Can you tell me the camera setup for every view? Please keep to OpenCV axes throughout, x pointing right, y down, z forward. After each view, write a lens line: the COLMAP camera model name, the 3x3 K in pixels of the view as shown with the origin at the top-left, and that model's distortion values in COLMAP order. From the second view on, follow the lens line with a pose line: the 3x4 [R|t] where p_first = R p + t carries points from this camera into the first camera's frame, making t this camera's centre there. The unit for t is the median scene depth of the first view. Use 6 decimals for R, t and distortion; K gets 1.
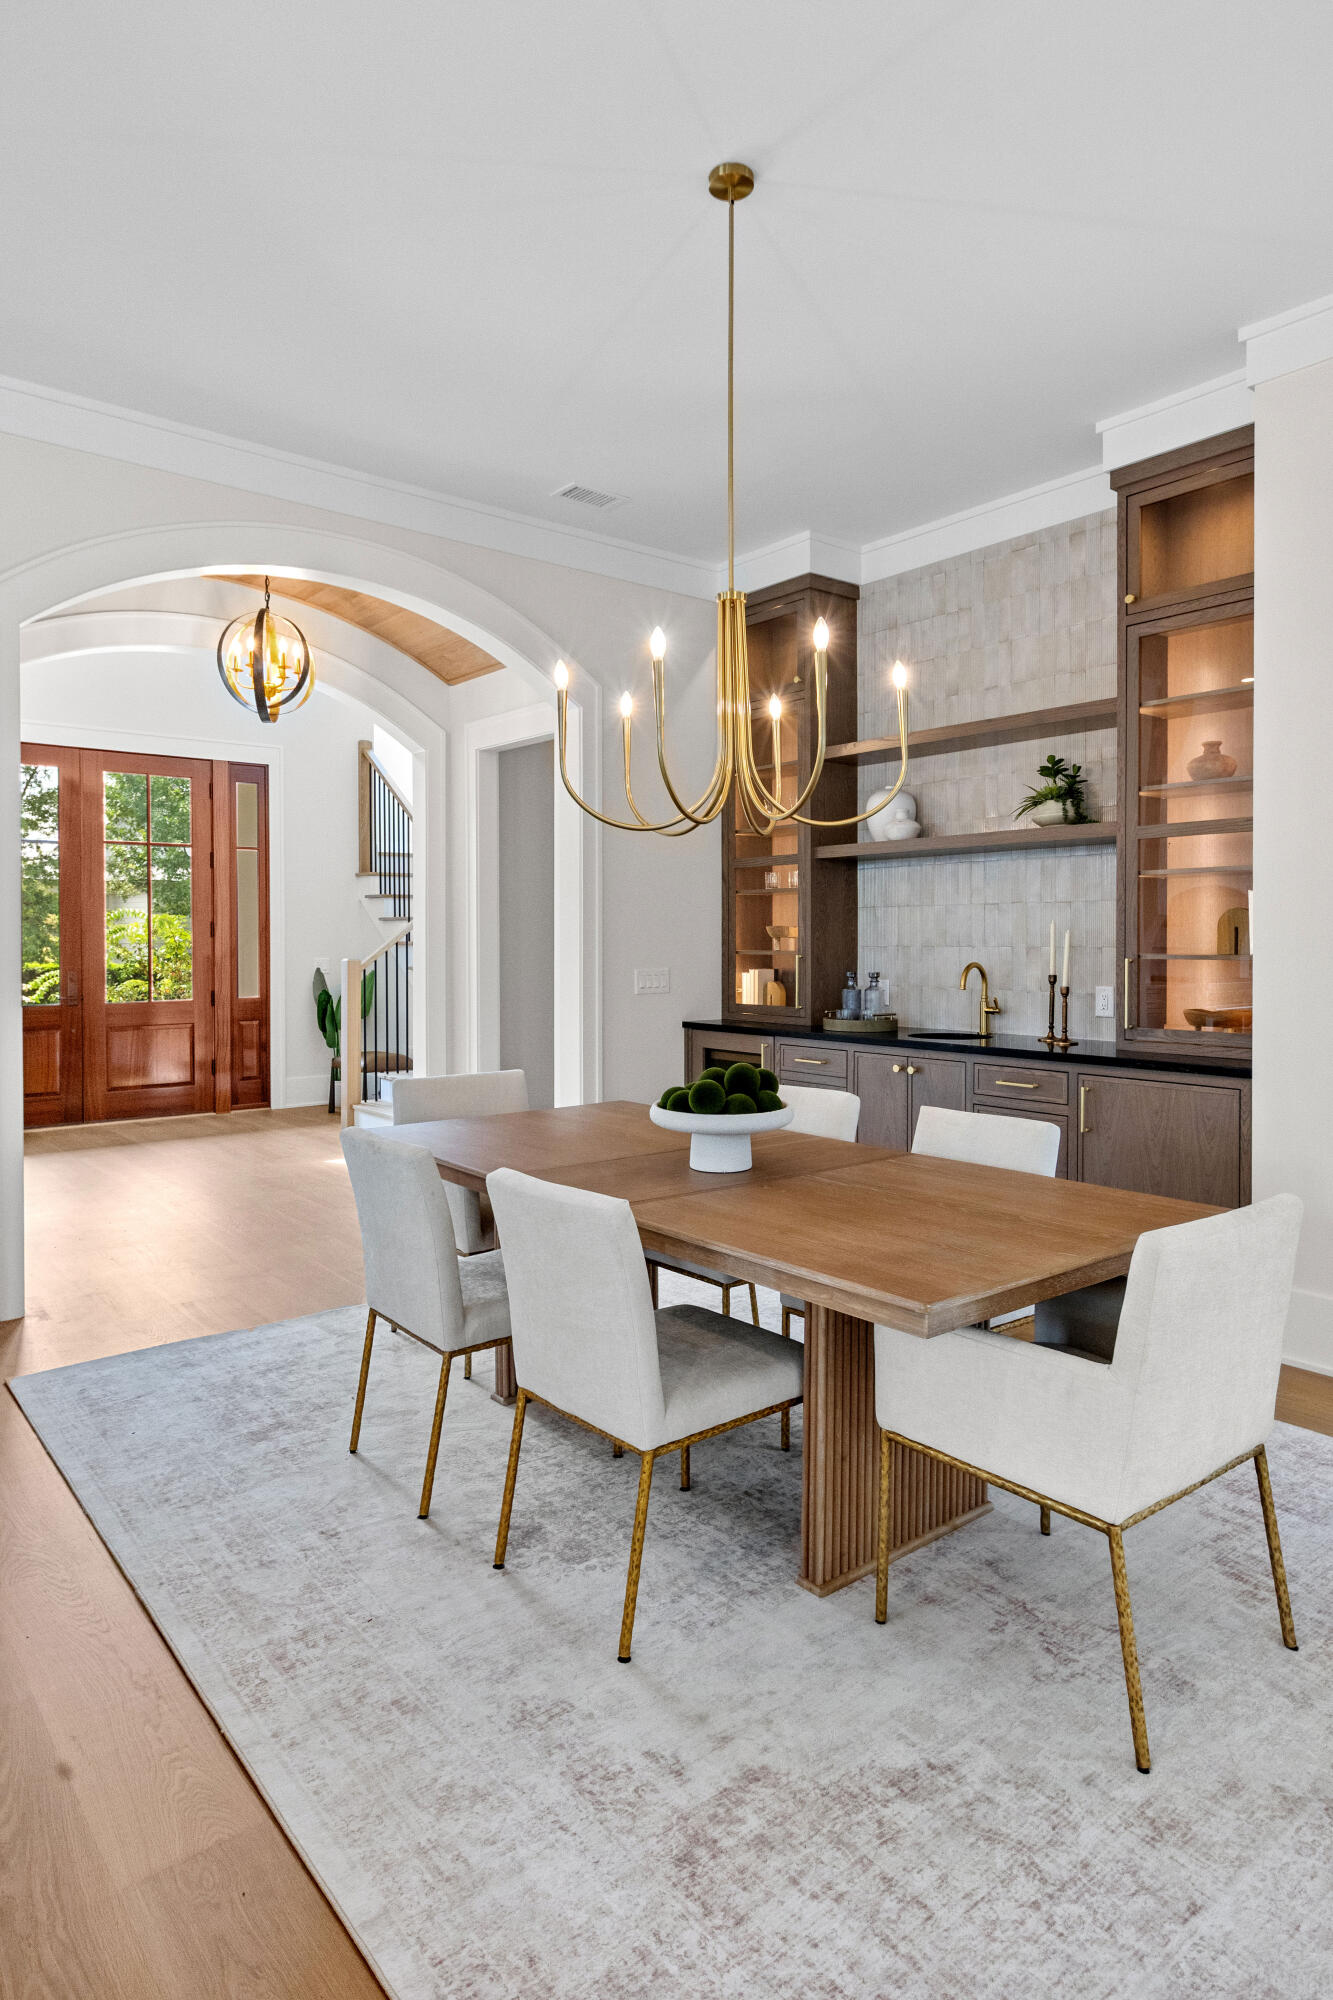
lens RADIAL K [[1200.4, 0, 667.3], [0, 1200.4, 979.6], [0, 0, 1]] dist [-0.015460, 0.000855]
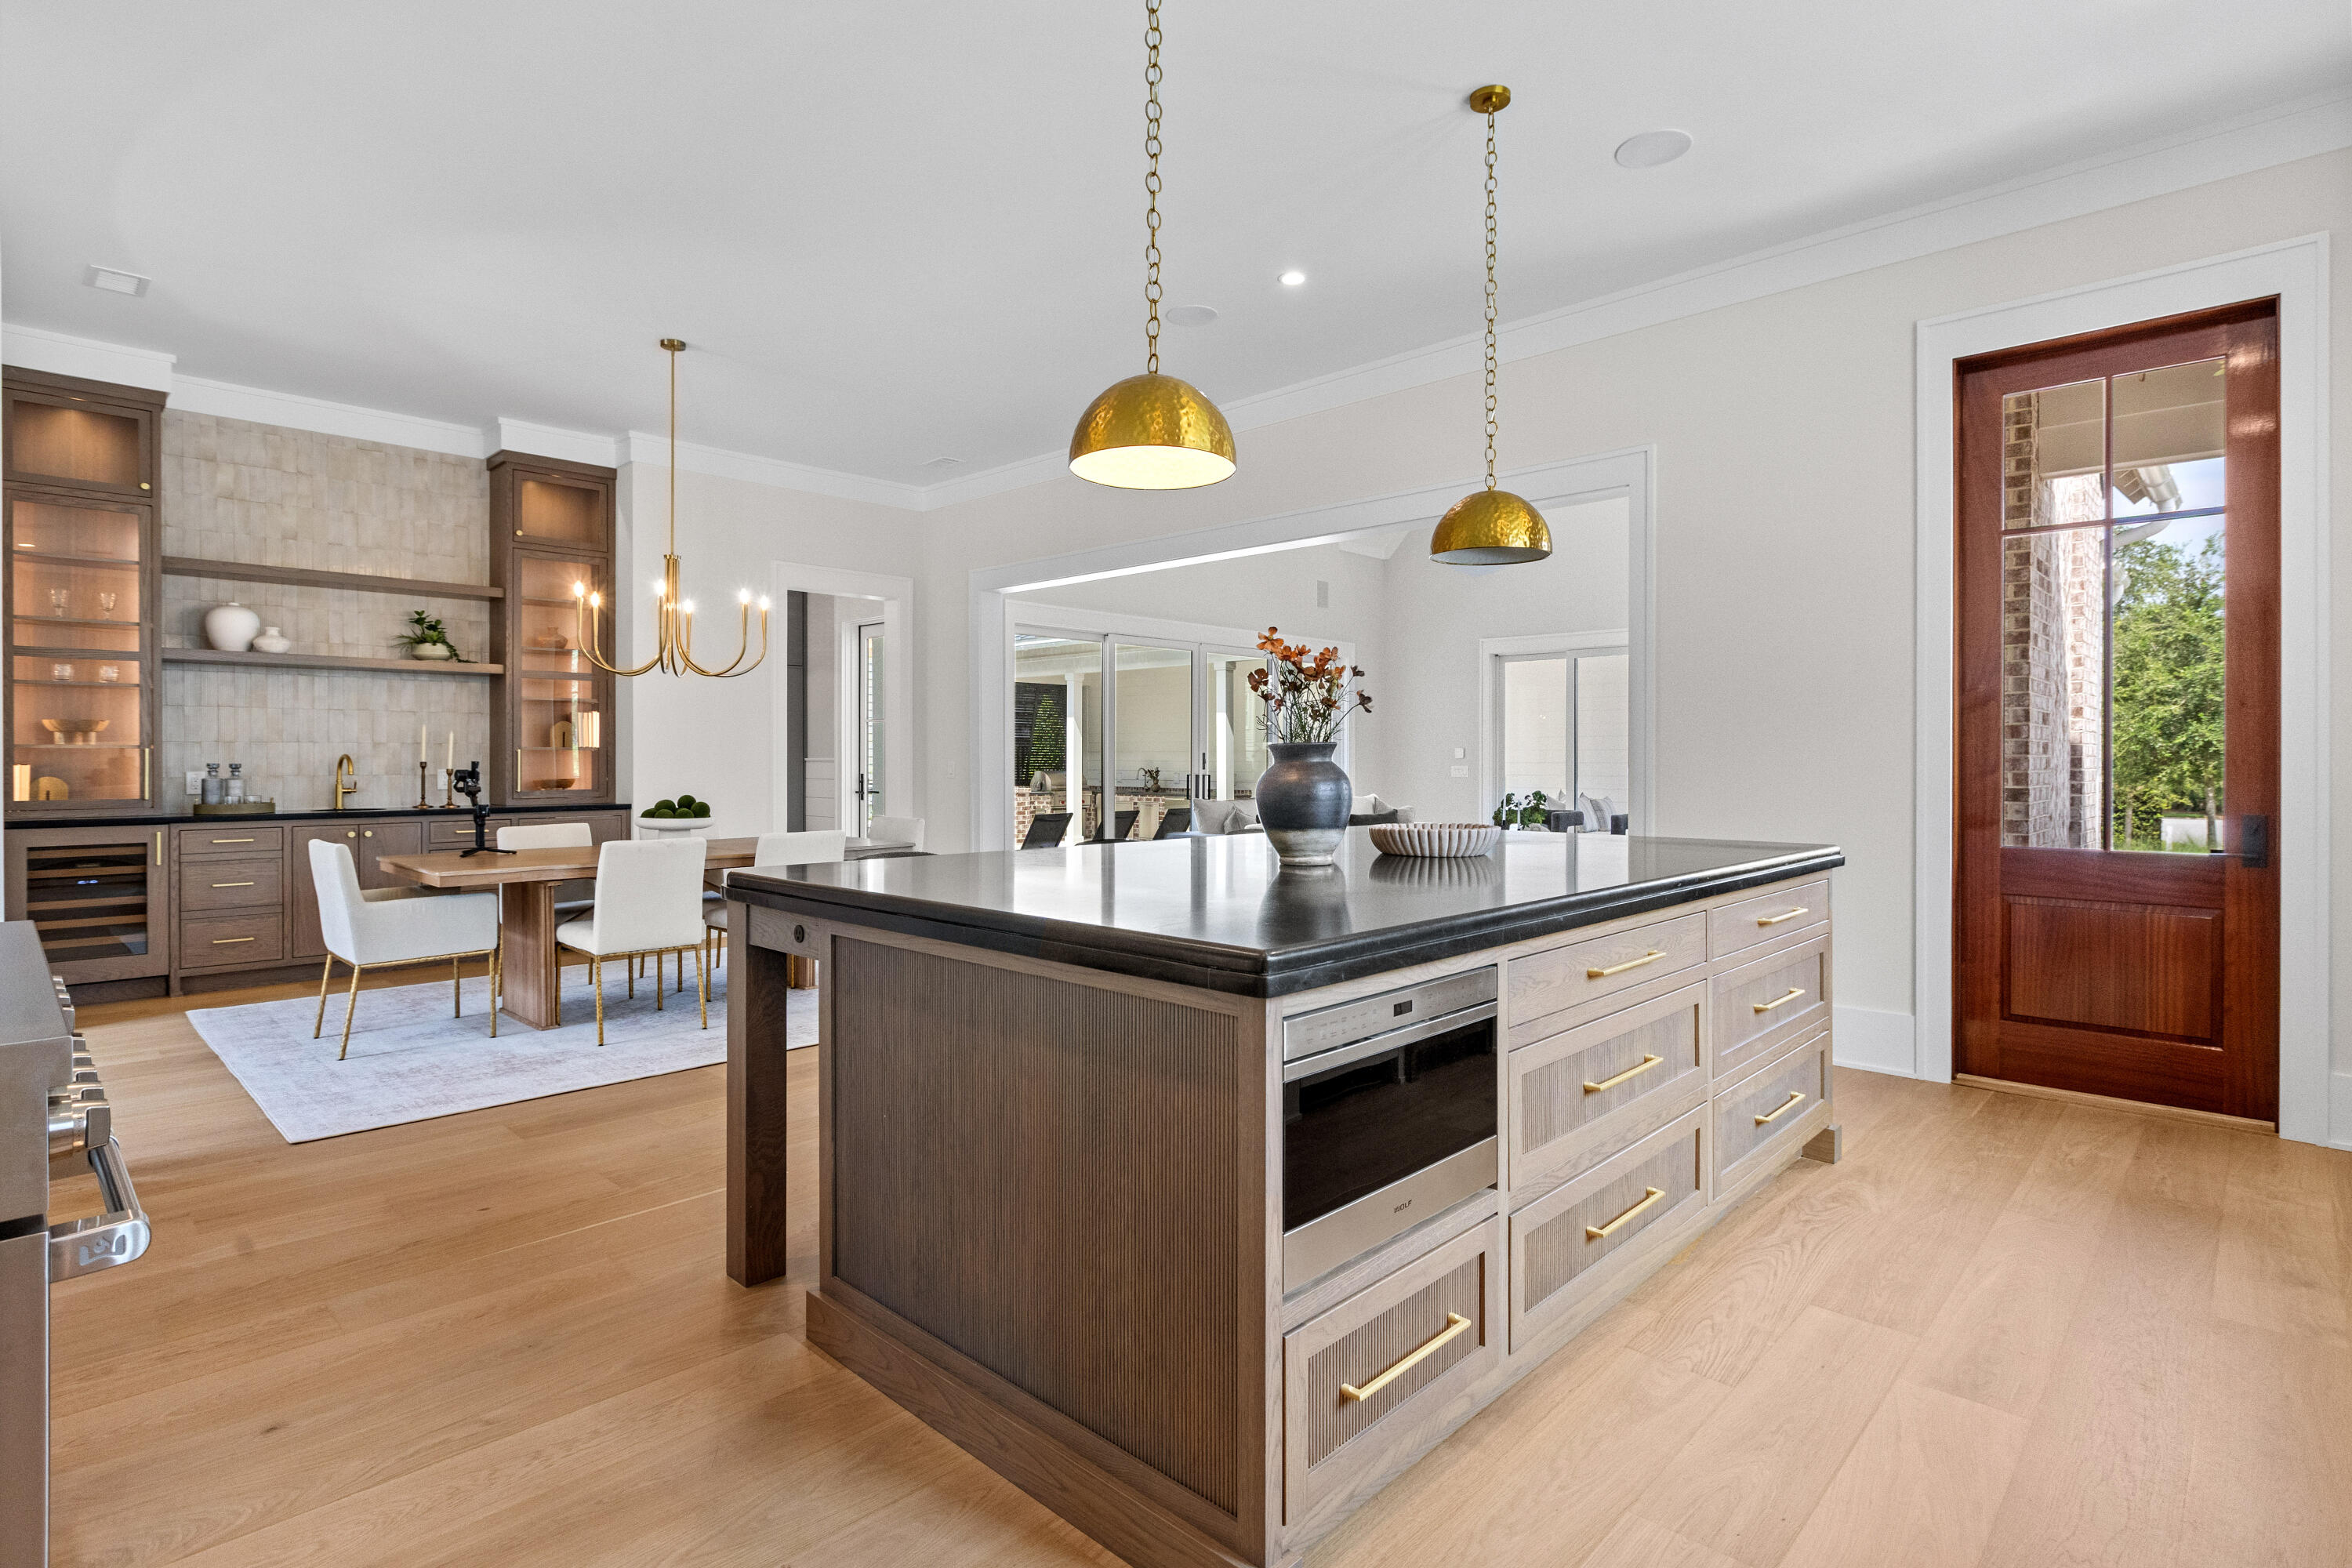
lens RADIAL K [[1199.8, 0, 1173.5], [0, 1199.8, 770.4], [0, 0, 1]] dist [-0.004442, -0.000499]
pose [[-0.132727, -0.002890, 0.991148, -1.171219], [0.034718, 0.999369, 0.007563, 0.024825], [-0.990544, 0.035414, -0.132543, 0.285414]]
